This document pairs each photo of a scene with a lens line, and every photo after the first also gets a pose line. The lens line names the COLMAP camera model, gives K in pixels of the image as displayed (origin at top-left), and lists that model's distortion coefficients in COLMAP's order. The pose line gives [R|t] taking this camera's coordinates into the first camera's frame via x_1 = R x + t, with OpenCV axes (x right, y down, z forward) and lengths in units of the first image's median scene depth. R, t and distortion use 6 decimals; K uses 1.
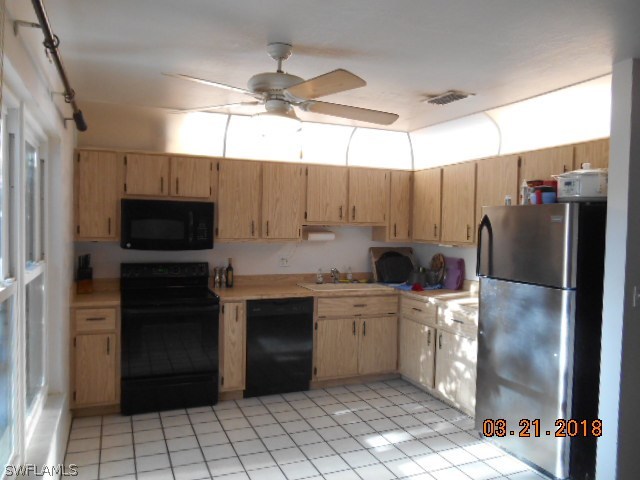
lens RADIAL K [[492.4, 0, 318.8], [0, 492.4, 240.2], [0, 0, 1]] dist [-0.022718, -0.006603]
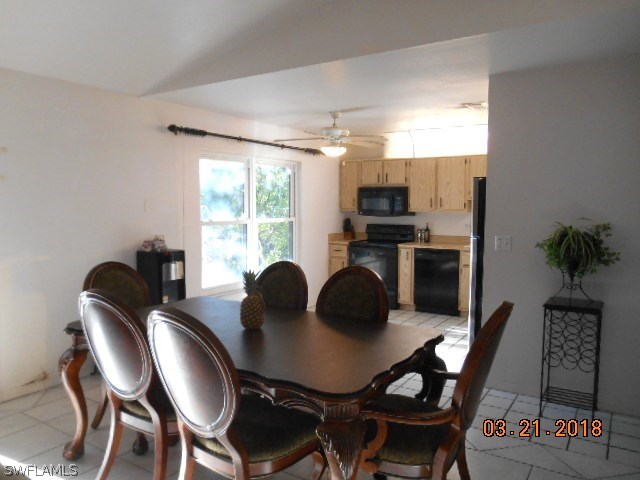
lens RADIAL K [[492.4, 0, 318.2], [0, 492.4, 240.8], [0, 0, 1]] dist [-0.022718, -0.006603]
pose [[0.557468, 0.044952, -0.828981, 0.956365], [-0.017526, 0.998948, 0.042383, 0.035683], [0.830014, -0.009099, 0.557669, -0.131480]]
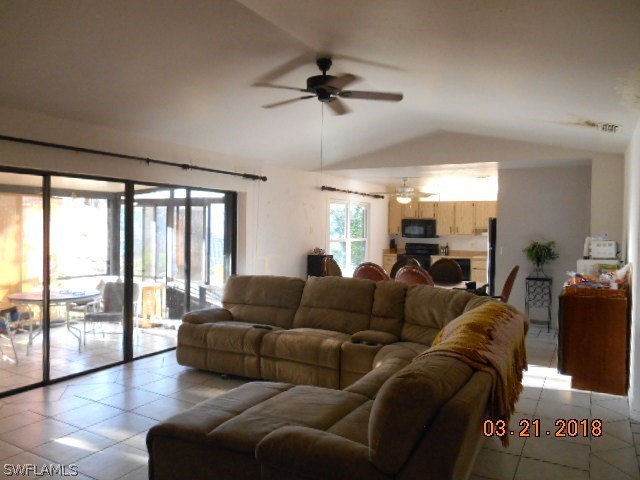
lens RADIAL K [[492.4, 0, 318.3], [0, 492.4, 240.2], [0, 0, 1]] dist [-0.022718, -0.006603]
pose [[0.606486, 0.010344, -0.795027, 1.423751], [-0.026967, 0.999608, -0.007565, 0.064124], [0.794637, 0.026028, 0.606527, -0.996617]]
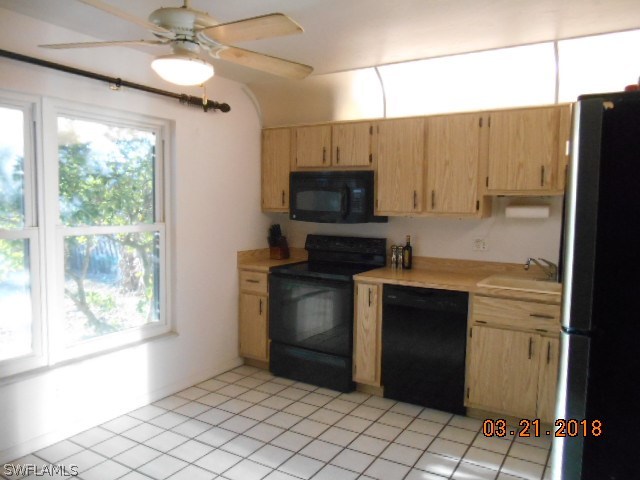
lens RADIAL K [[492.4, 0, 320.0], [0, 492.4, 240.1], [0, 0, 1]] dist [-0.022718, -0.006603]
pose [[0.583701, 0.052578, -0.810265, 0.458165], [-0.030125, 0.998617, 0.043099, 0.013124], [0.811410, -0.000748, 0.584477, 0.402471]]
